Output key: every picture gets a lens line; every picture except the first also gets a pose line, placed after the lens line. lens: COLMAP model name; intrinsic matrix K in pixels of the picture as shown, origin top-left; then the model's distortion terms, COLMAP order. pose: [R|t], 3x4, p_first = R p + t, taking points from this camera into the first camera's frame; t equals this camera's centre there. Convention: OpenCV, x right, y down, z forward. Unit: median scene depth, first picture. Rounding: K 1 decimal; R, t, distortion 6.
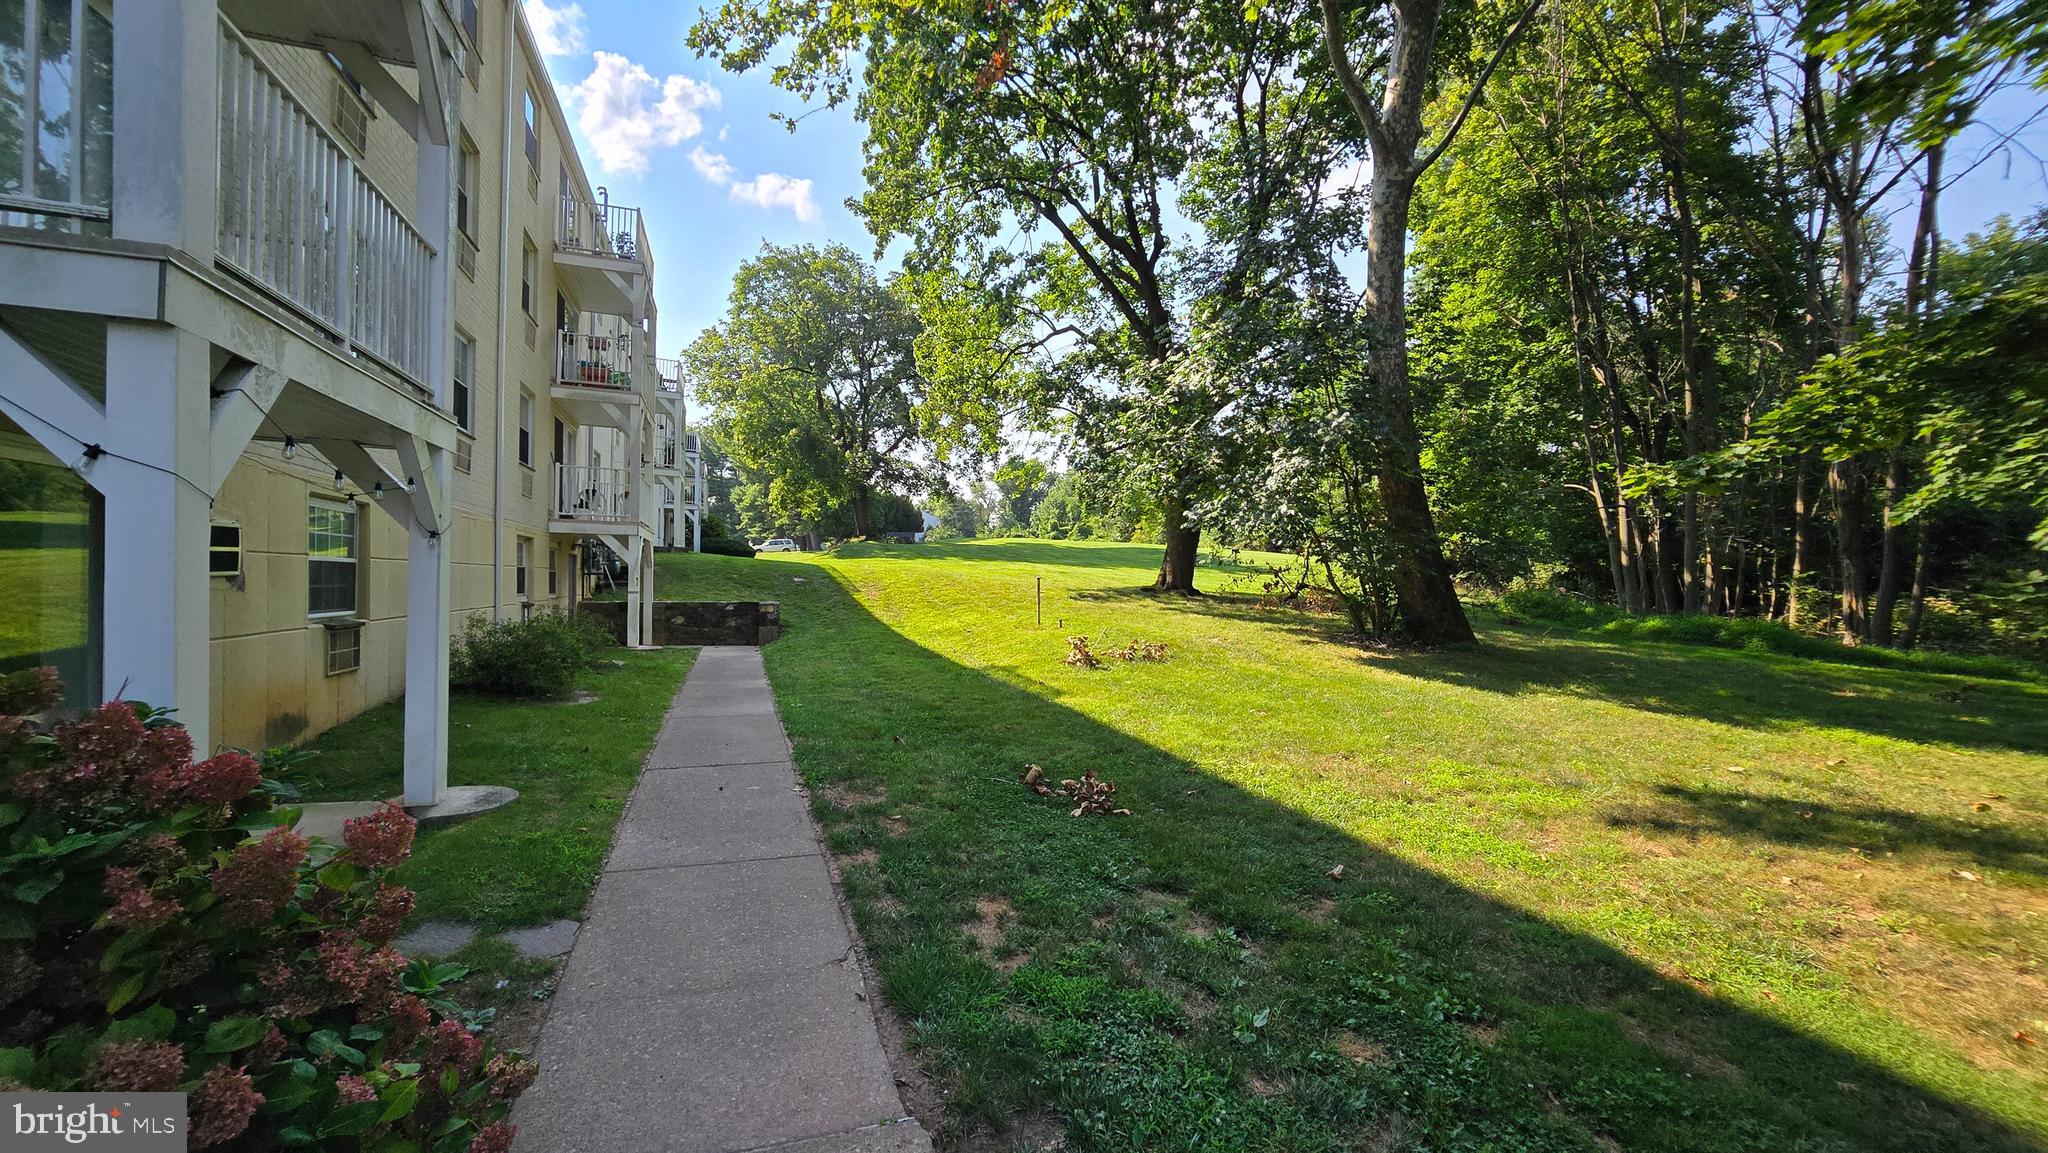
lens RADIAL K [[845.1, 0, 1014.8], [0, 845.1, 578.3], [0, 0, 1]] dist [0.000754, 0.001381]
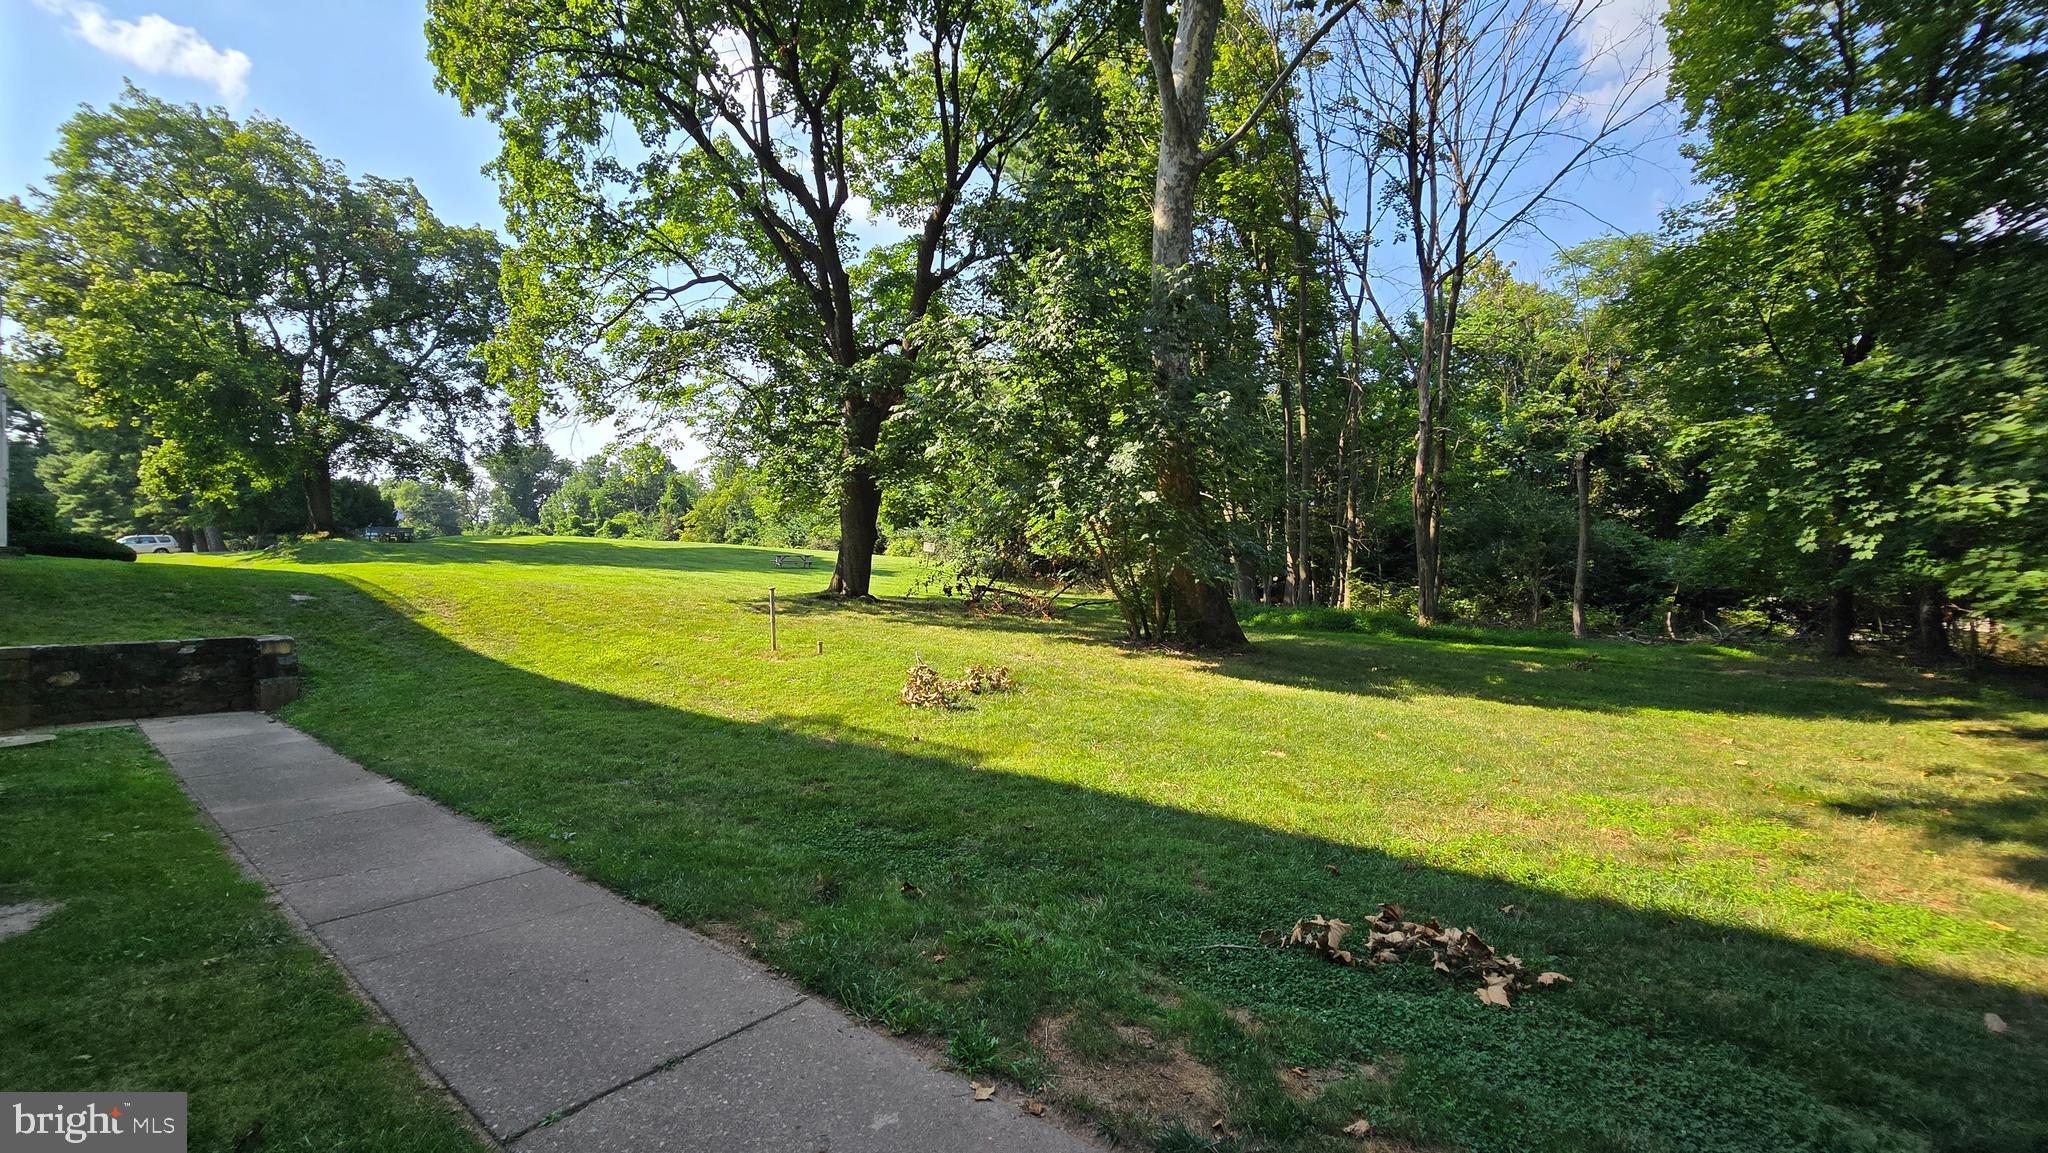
lens RADIAL K [[845.1, 0, 1007.2], [0, 845.1, 579.9], [0, 0, 1]] dist [0.000754, 0.001381]
pose [[0.855830, -0.019233, 0.516900, -0.385568], [0.017683, 0.999812, 0.007923, -0.022296], [-0.516955, 0.002360, 0.856009, 0.497110]]
